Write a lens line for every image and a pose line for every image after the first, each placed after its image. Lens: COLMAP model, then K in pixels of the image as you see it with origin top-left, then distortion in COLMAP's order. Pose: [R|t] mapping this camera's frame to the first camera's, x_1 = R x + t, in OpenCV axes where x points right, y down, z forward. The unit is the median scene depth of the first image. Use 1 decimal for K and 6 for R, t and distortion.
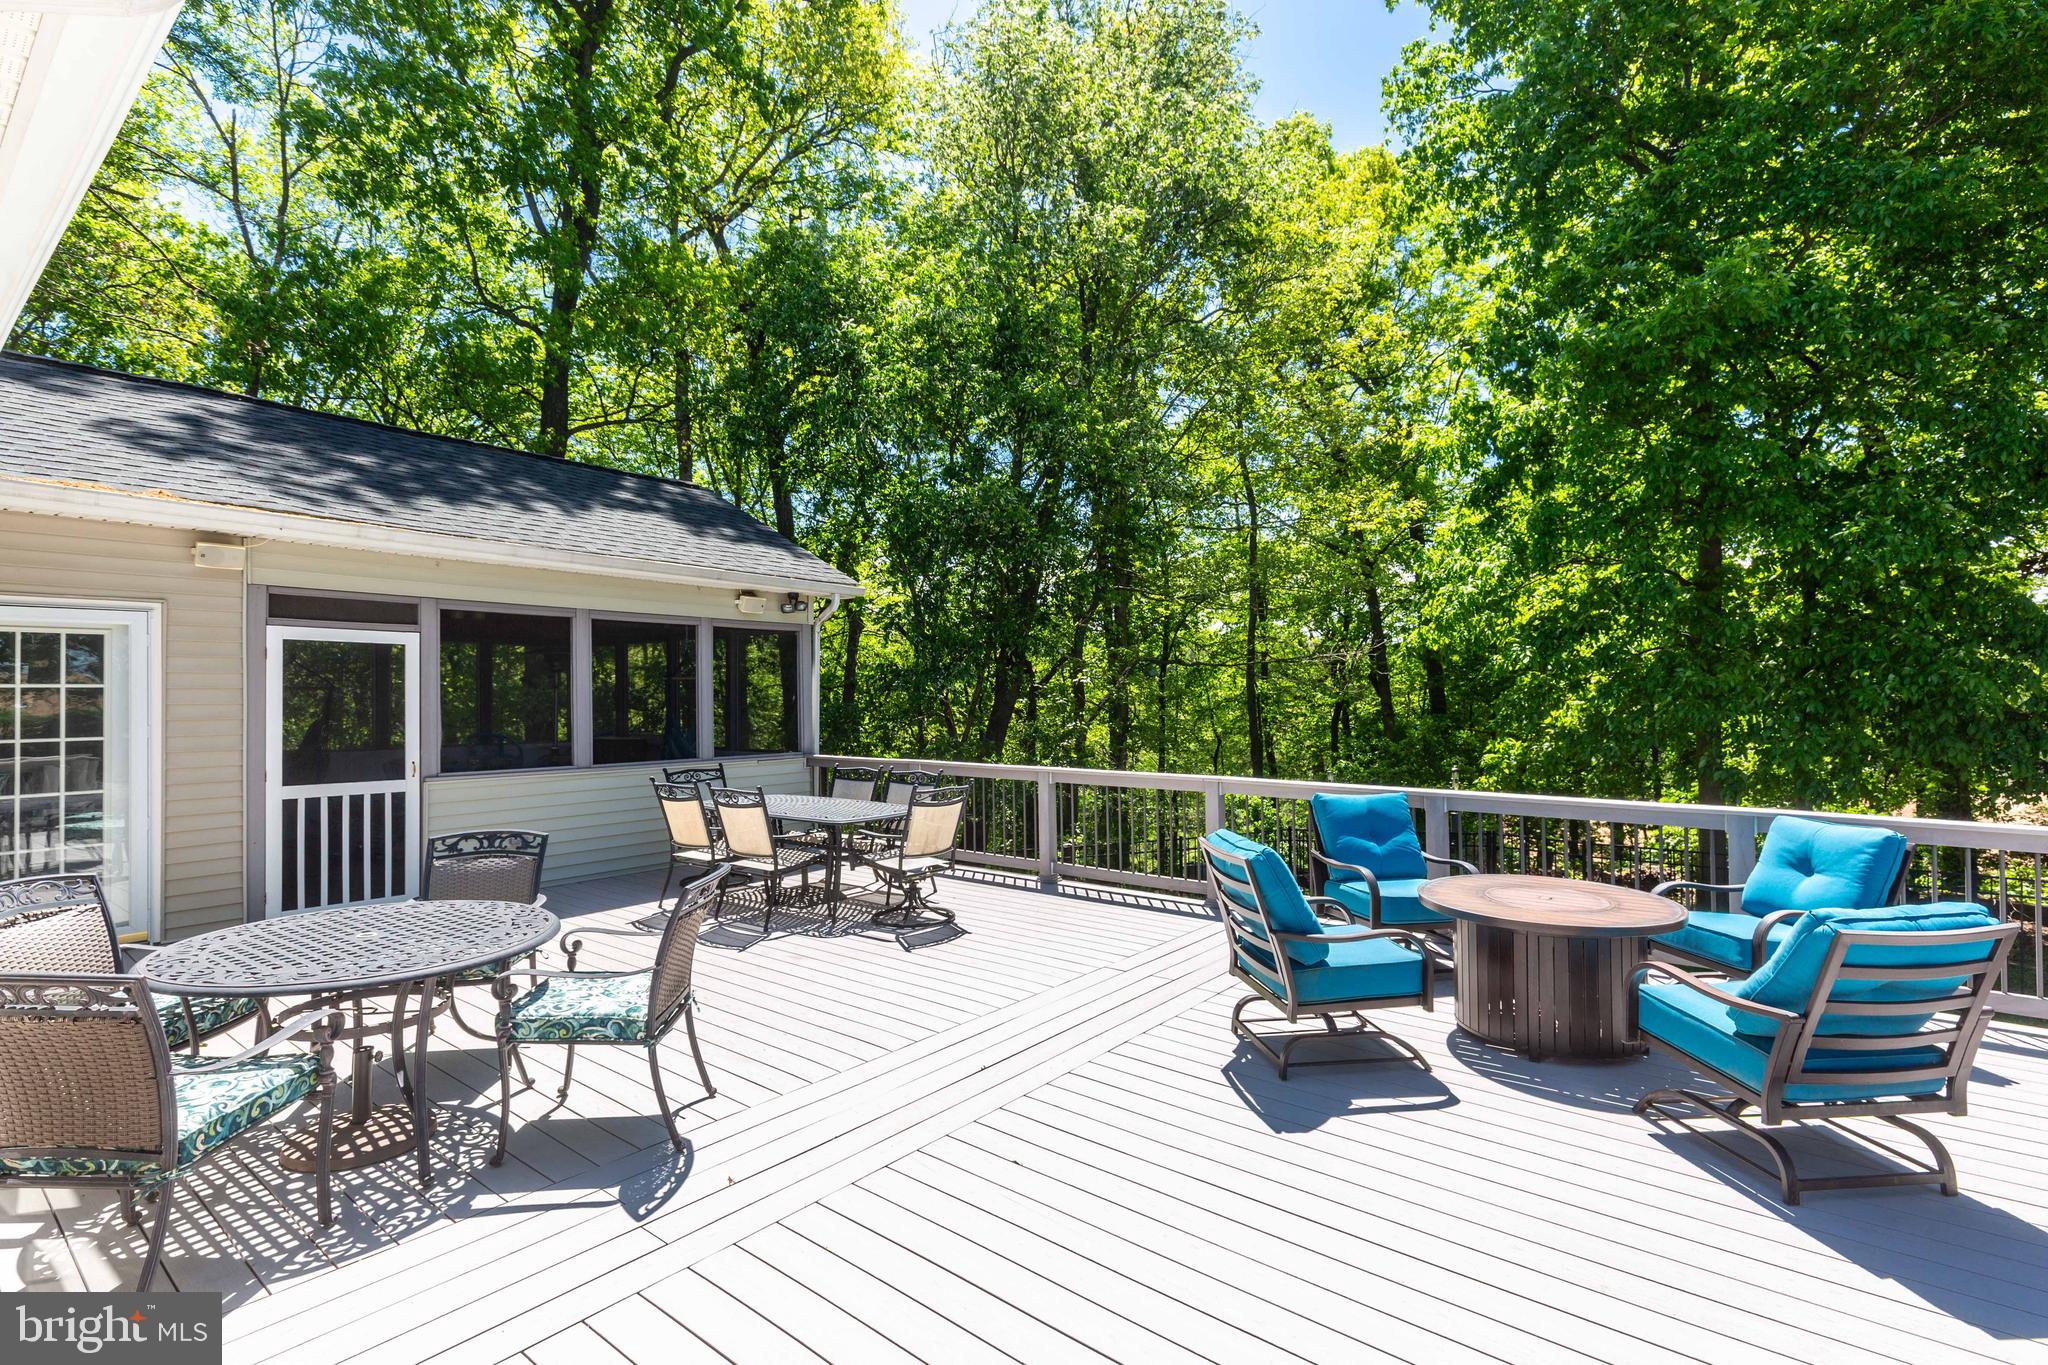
lens RADIAL K [[949.0, 0, 982.7], [0, 949.0, 695.2], [0, 0, 1]] dist [0.007466, 0.000328]
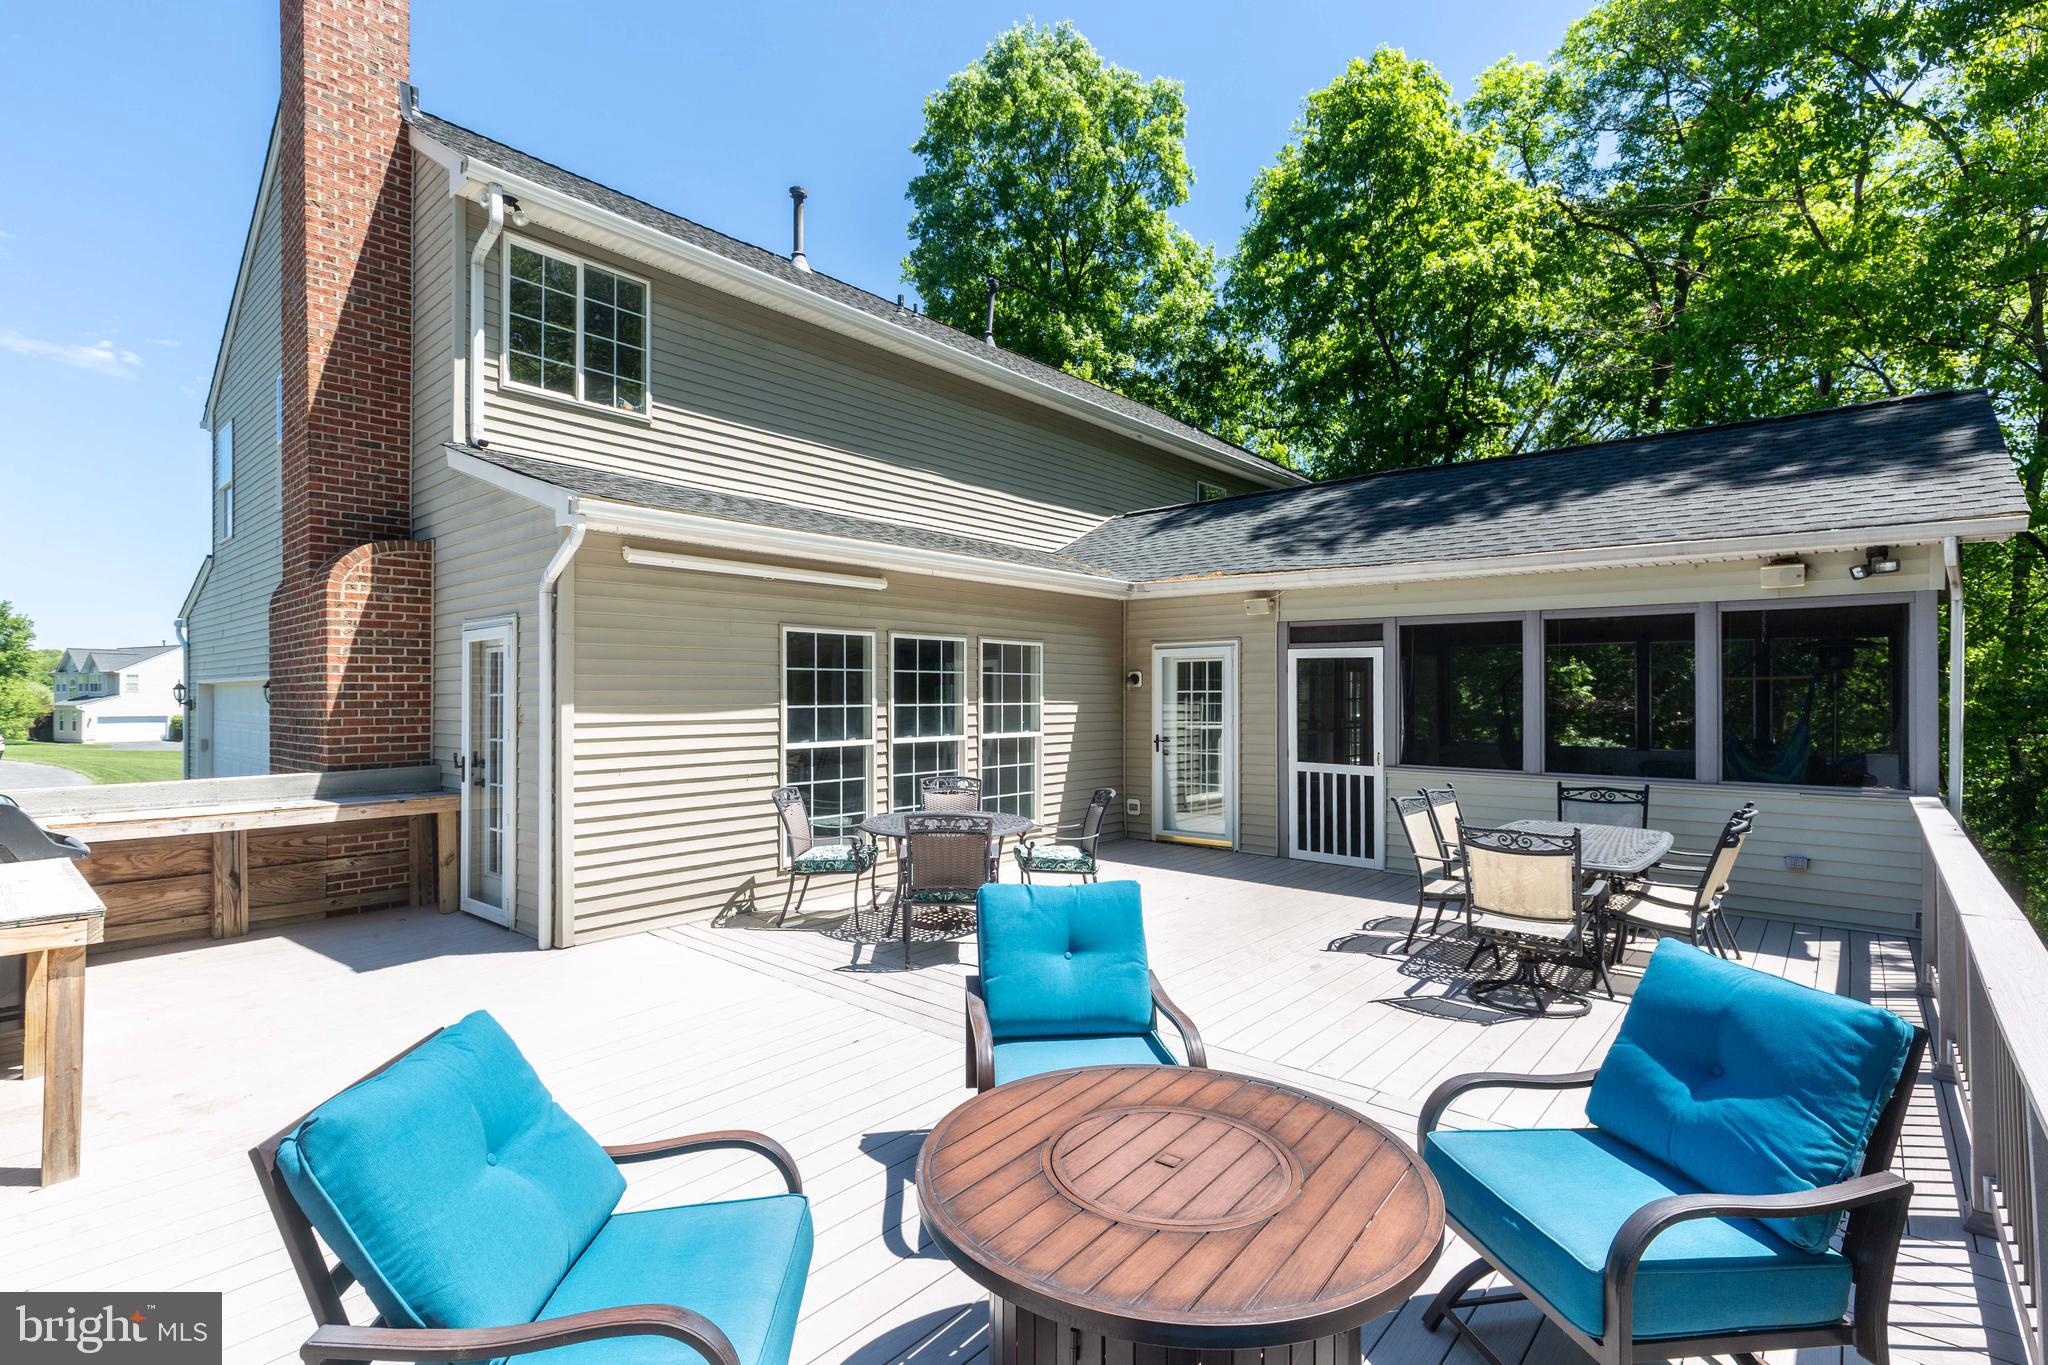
lens RADIAL K [[949.0, 0, 1034.8], [0, 949.0, 688.8], [0, 0, 1]] dist [0.007466, 0.000328]
pose [[-0.003635, -0.002829, -0.999989, 0.664302], [0.000293, 0.999996, -0.002830, -0.009251], [0.999993, -0.000303, -0.003634, 0.590615]]
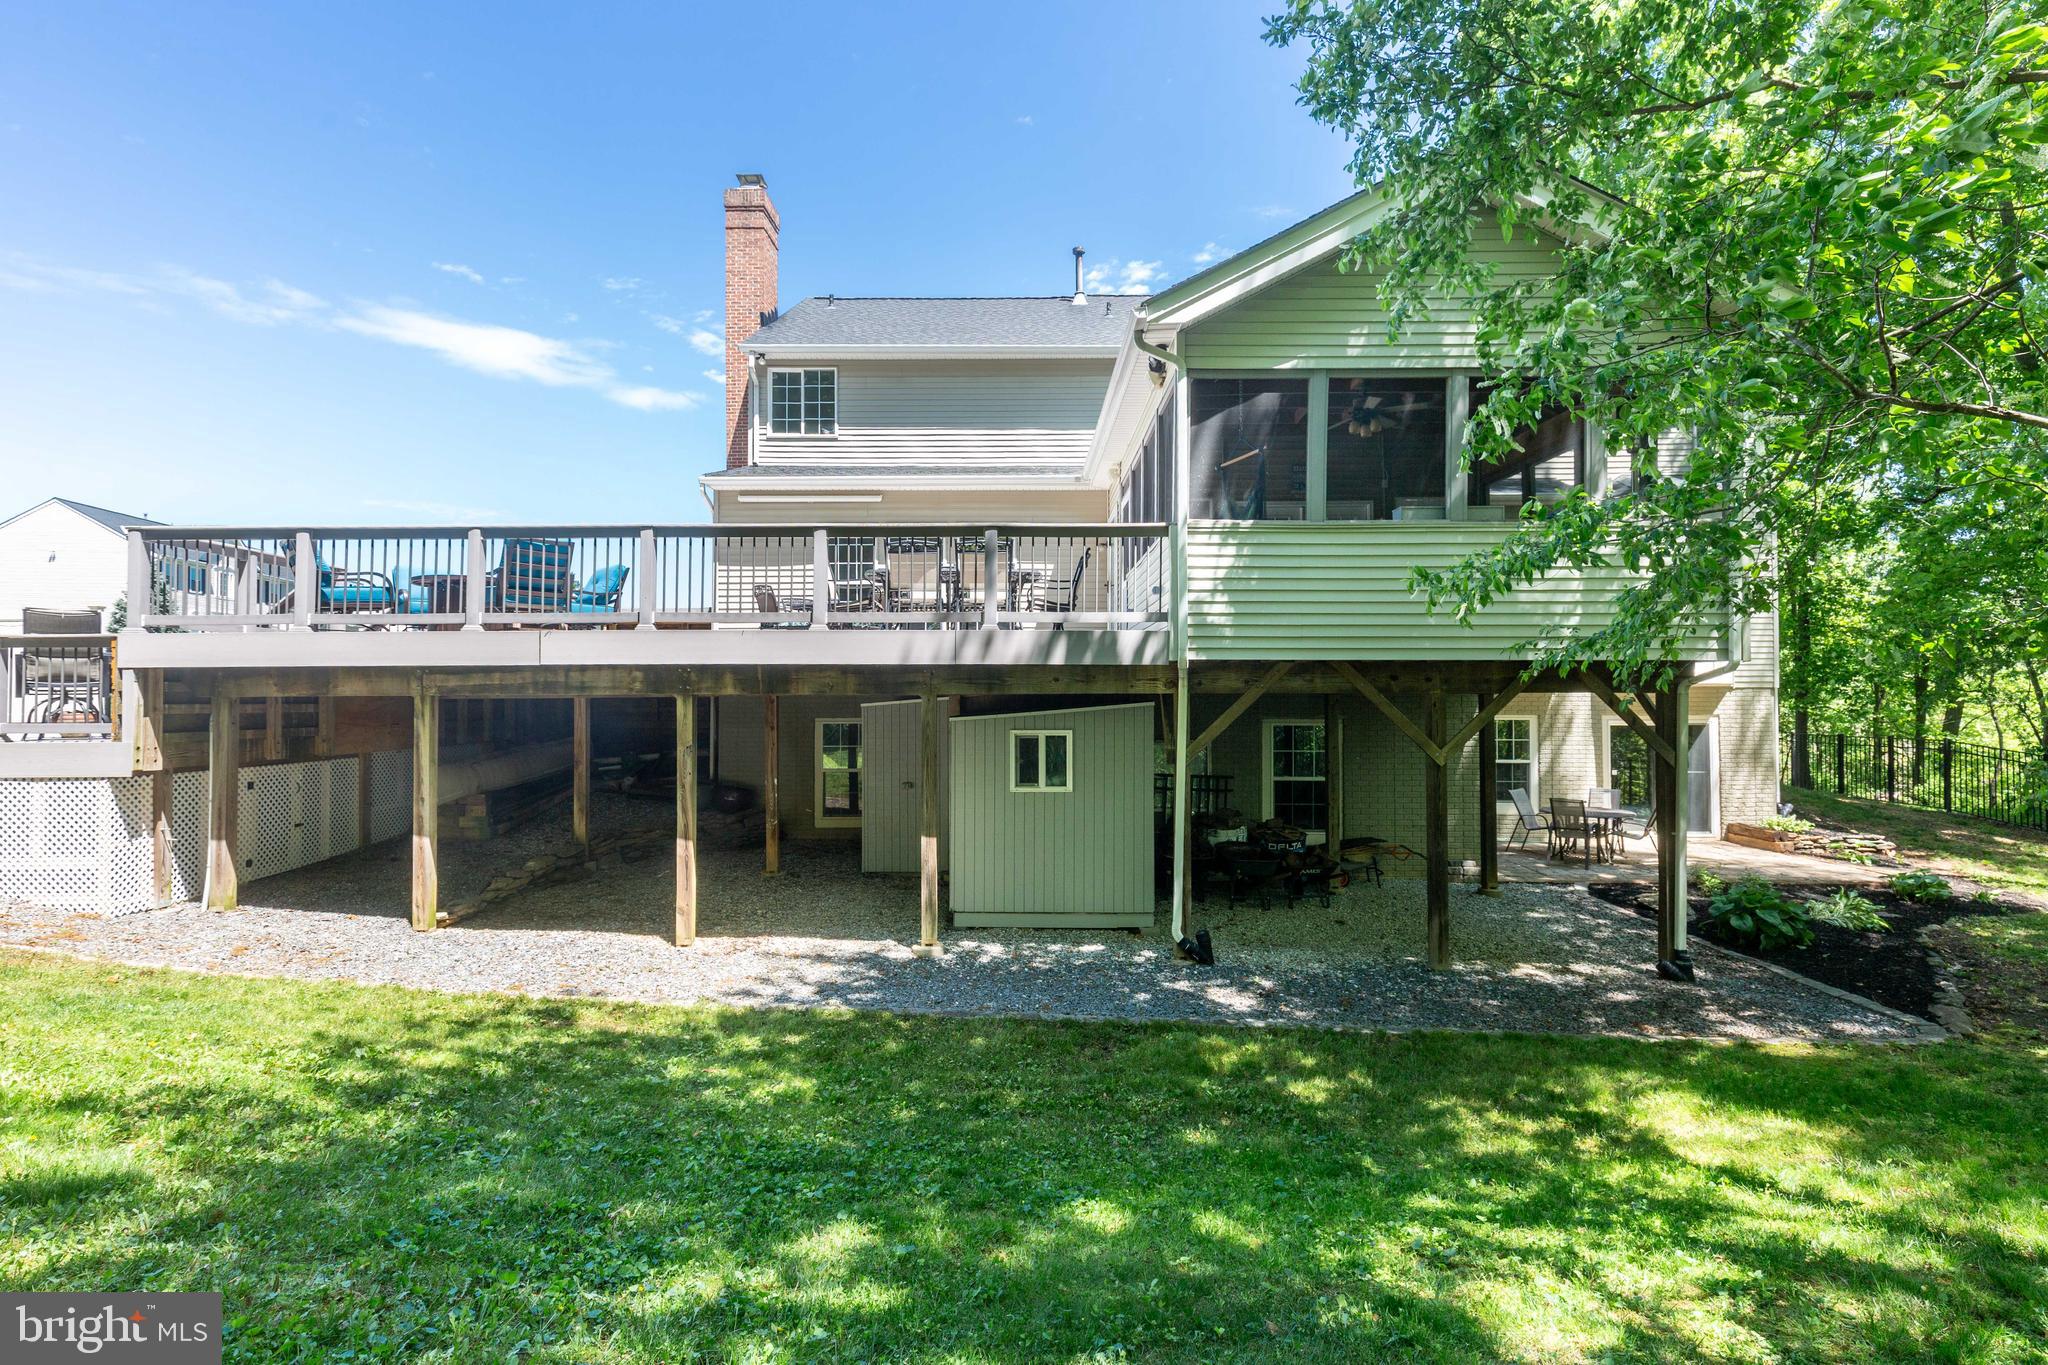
lens RADIAL K [[949.0, 0, 1029.7], [0, 949.0, 685.3], [0, 0, 1]] dist [0.007466, 0.000328]
pose [[-0.759758, -0.001181, -0.650204, 0.669540], [0.005698, 0.999948, -0.008475, 0.309955], [0.650180, -0.010144, -0.759712, 2.270914]]
